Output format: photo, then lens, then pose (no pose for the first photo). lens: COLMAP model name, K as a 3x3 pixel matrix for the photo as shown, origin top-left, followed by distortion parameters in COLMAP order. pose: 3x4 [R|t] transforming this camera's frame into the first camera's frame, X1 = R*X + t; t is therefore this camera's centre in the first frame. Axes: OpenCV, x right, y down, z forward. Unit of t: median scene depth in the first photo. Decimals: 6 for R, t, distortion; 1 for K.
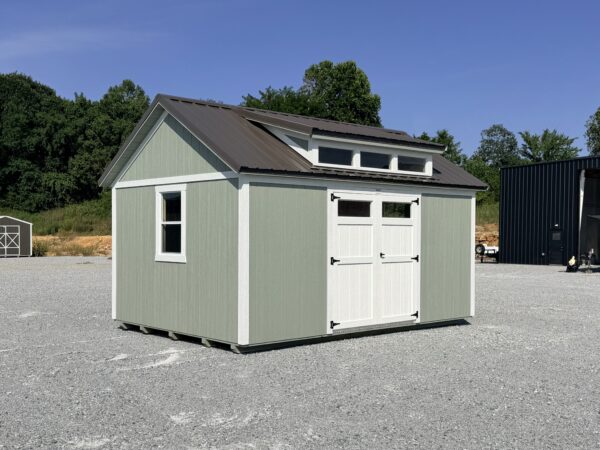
lens RADIAL K [[686.6, 0, 300.0], [0, 686.6, 225.0], [0, 0, 1]] dist [0.098427, 0.007468]
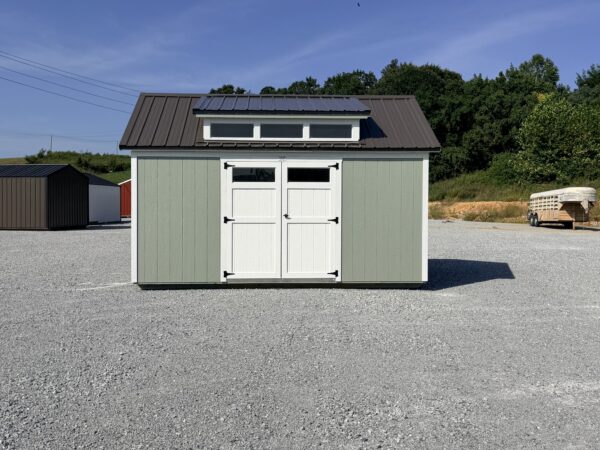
lens RADIAL K [[632.7, 0, 300.0], [0, 632.7, 196.4], [0, 0, 1]] dist [0.013371, -0.003962]
pose [[0.778335, -0.004569, -0.627832, 0.678846], [0.008243, 0.999962, 0.002942, 0.007958], [0.627795, -0.007466, 0.778343, 0.196241]]
